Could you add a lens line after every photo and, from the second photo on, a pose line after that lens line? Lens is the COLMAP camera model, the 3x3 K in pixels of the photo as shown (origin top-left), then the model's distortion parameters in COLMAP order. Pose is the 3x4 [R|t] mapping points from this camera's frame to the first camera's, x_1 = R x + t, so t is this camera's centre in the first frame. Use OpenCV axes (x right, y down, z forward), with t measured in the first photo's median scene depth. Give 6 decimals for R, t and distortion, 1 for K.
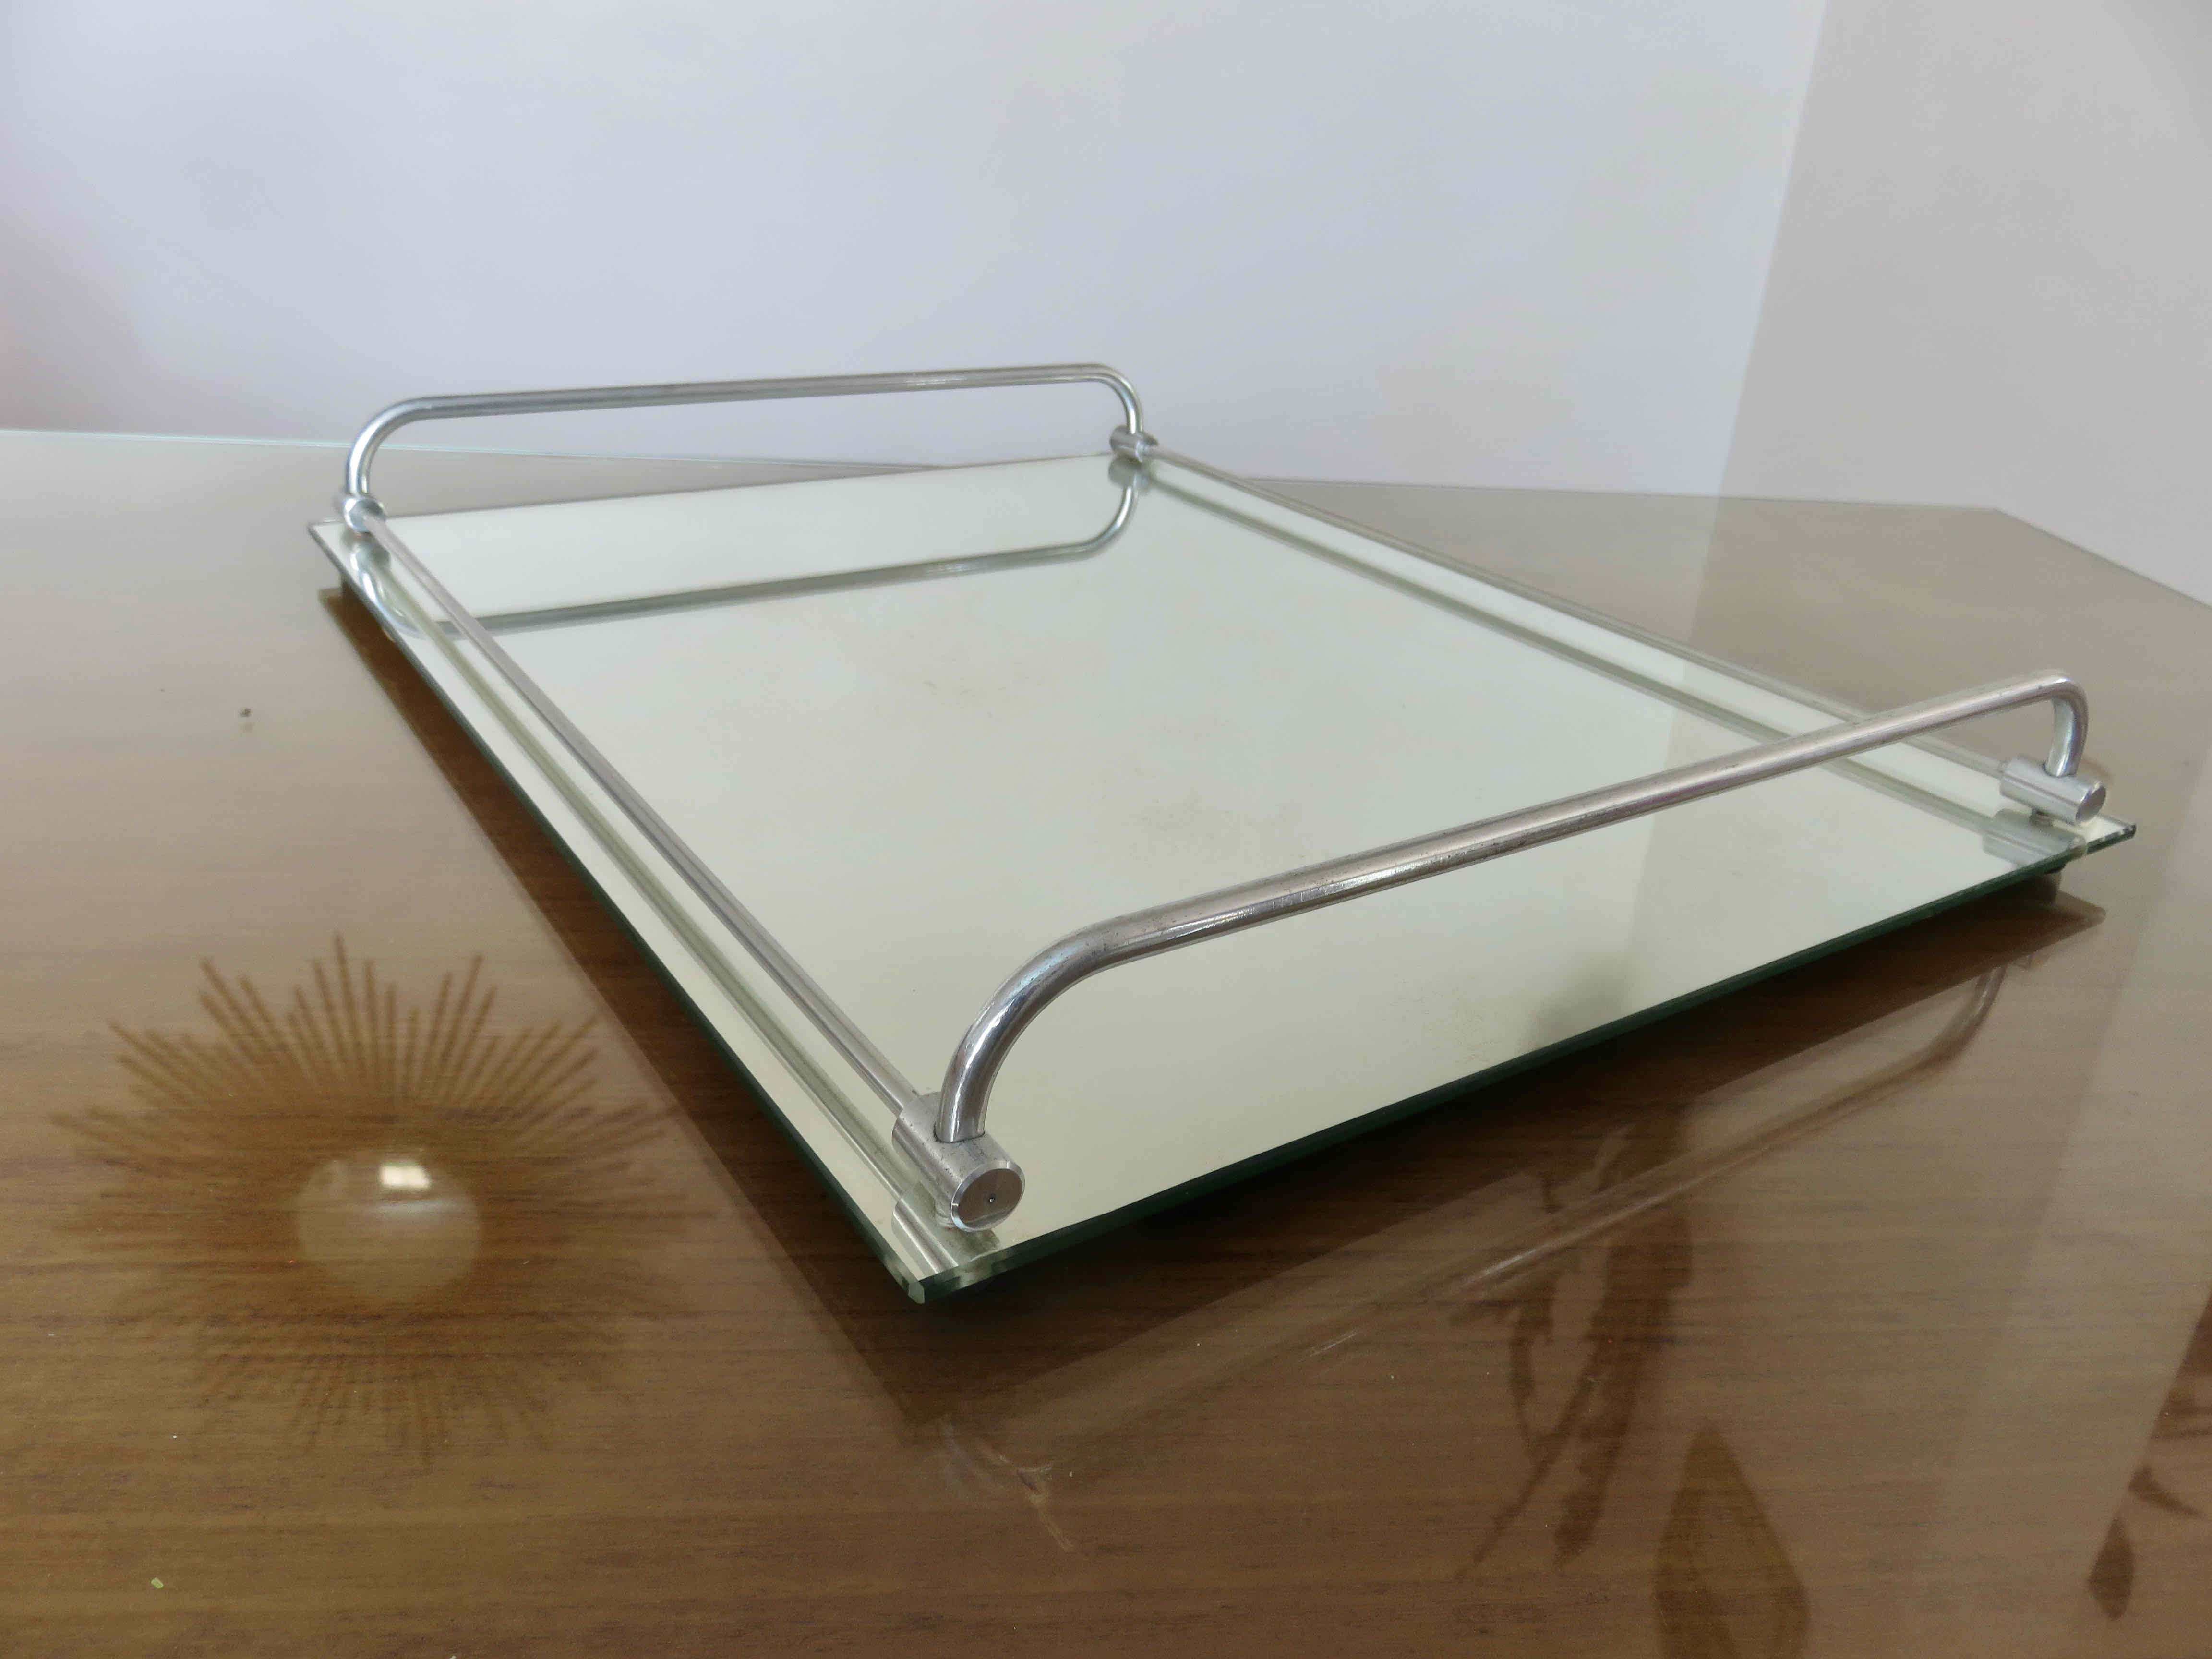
lens RADIAL K [[1598.1, 0, 1108.4], [0, 1598.1, 862.4], [0, 0, 1]] dist [0.003993, -0.000297]
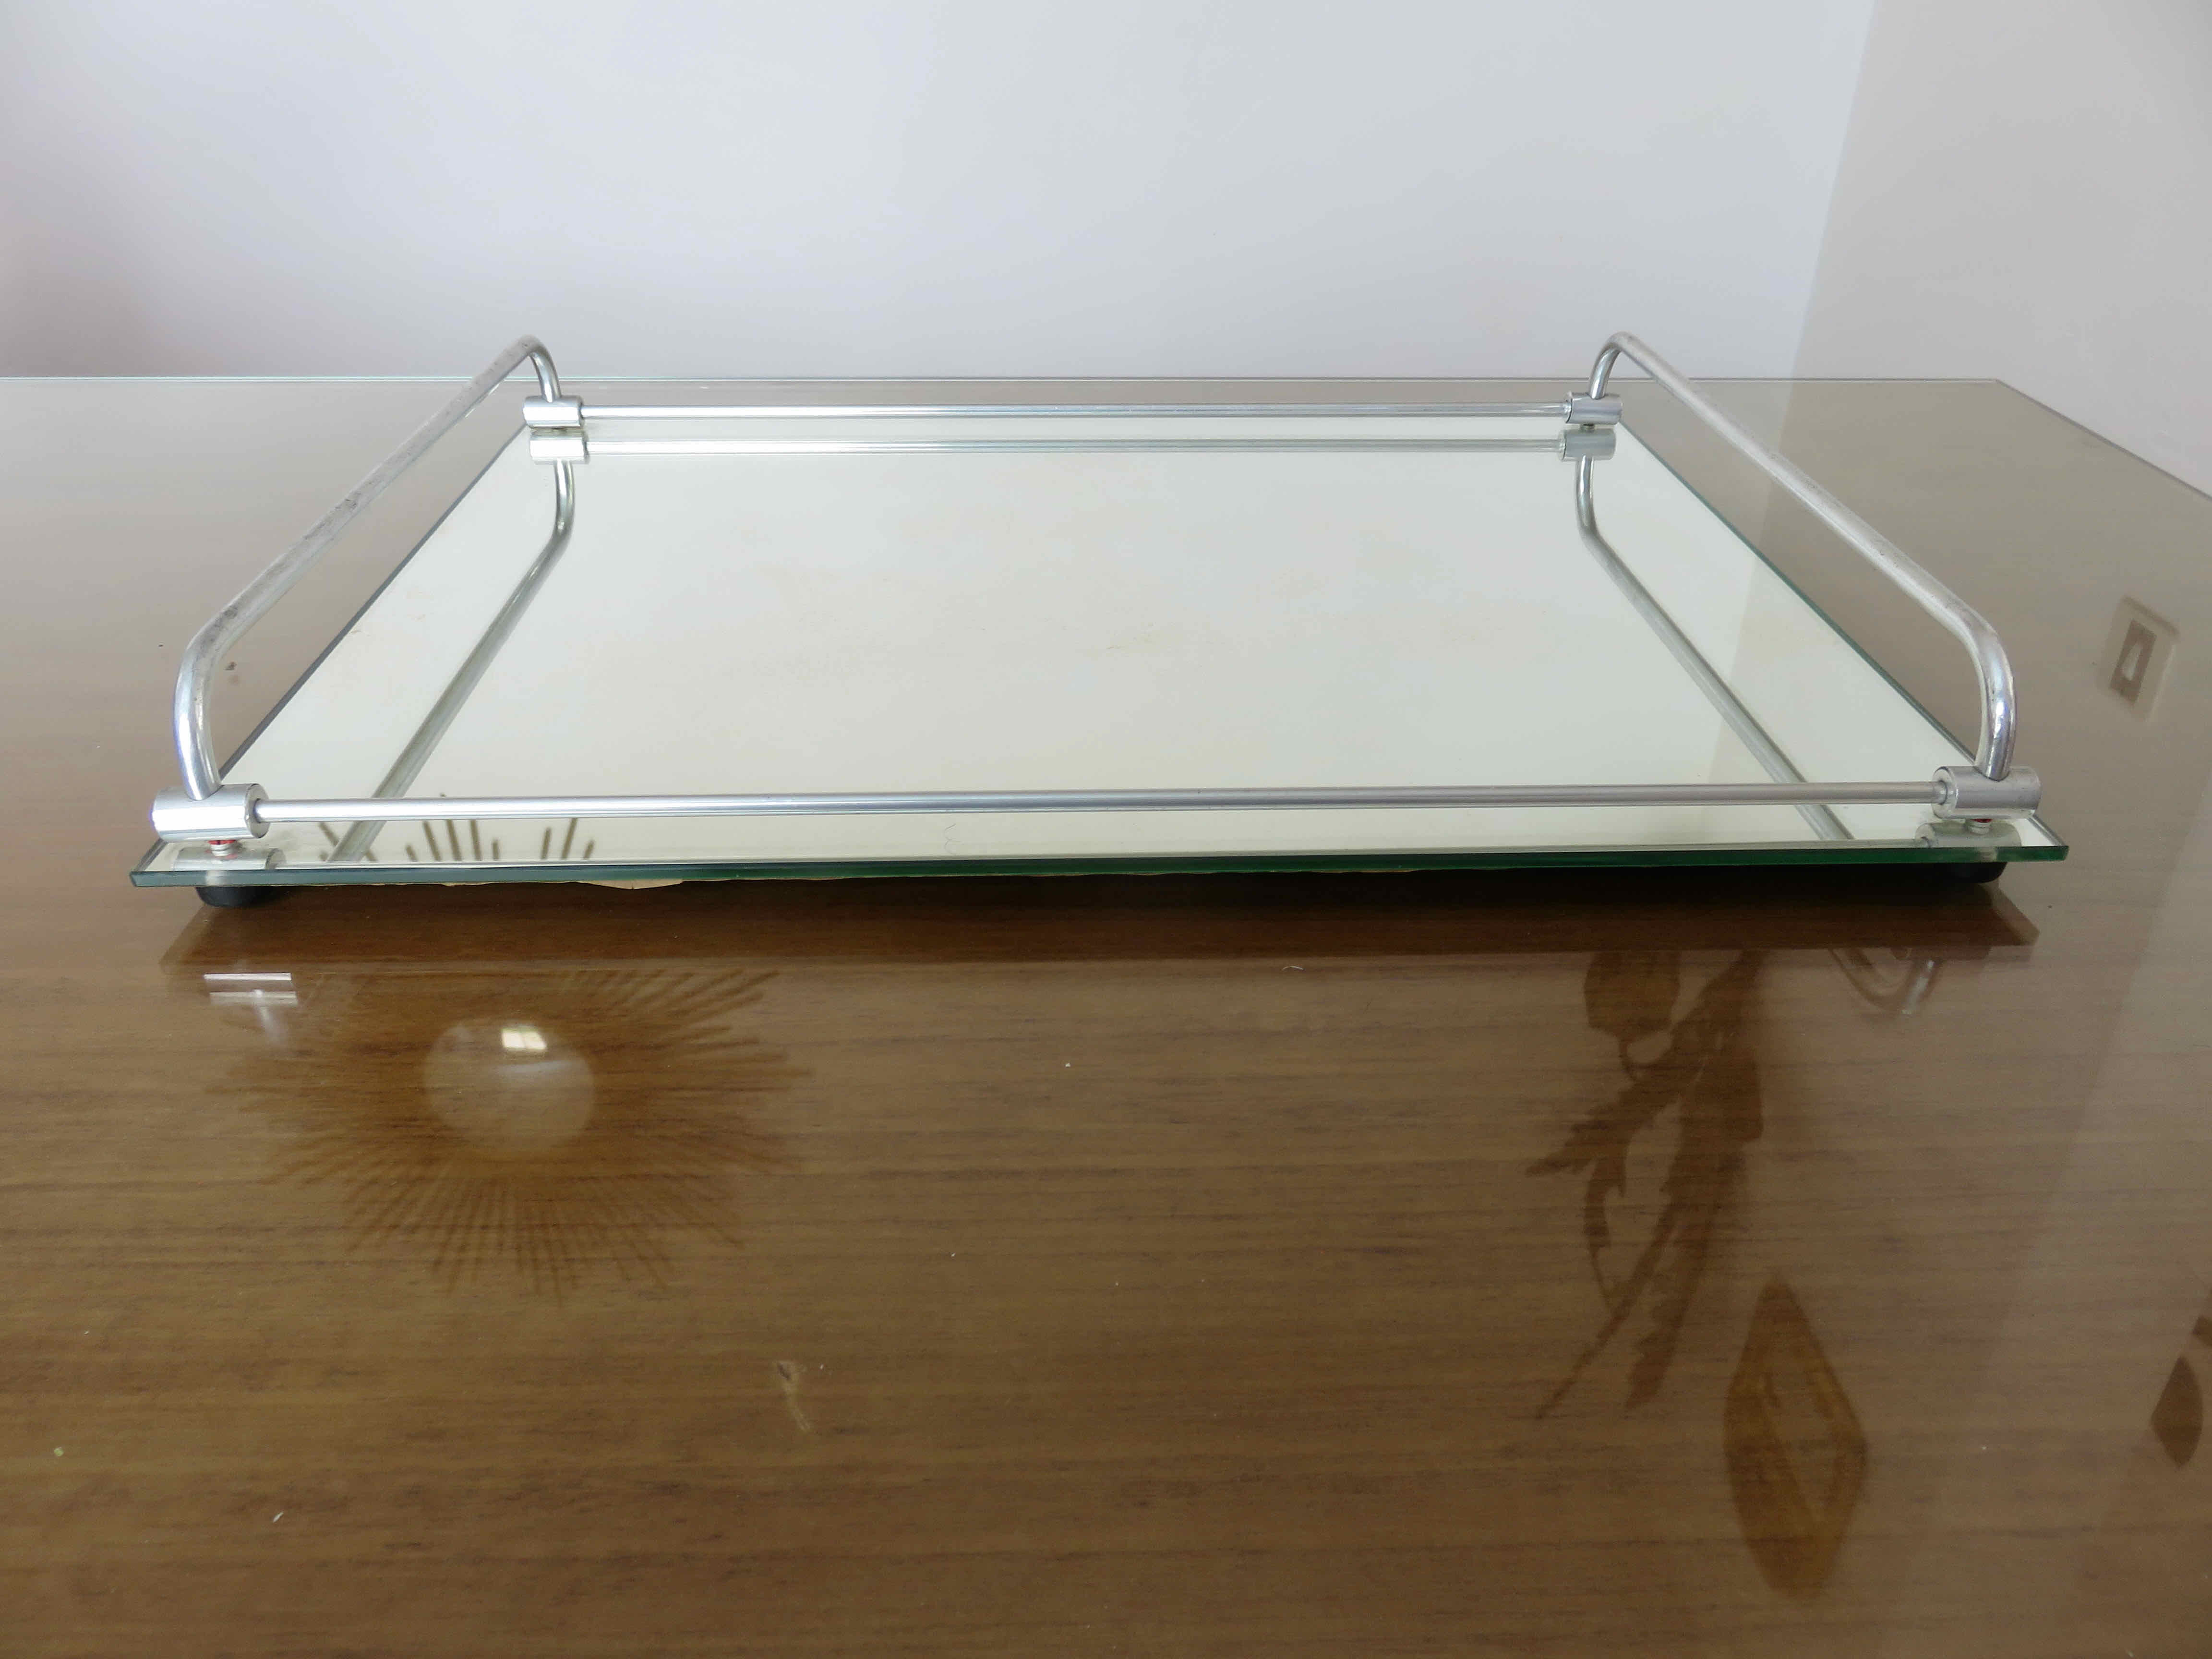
lens RADIAL K [[1602.3, 0, 1106.0], [0, 1602.3, 829.5], [0, 0, 1]] dist [0.006385, 0.004949]
pose [[0.996974, -0.013994, -0.076472, 0.286626], [0.019613, 0.997122, 0.073229, -0.097691], [0.075228, -0.074507, 0.994379, -0.136088]]
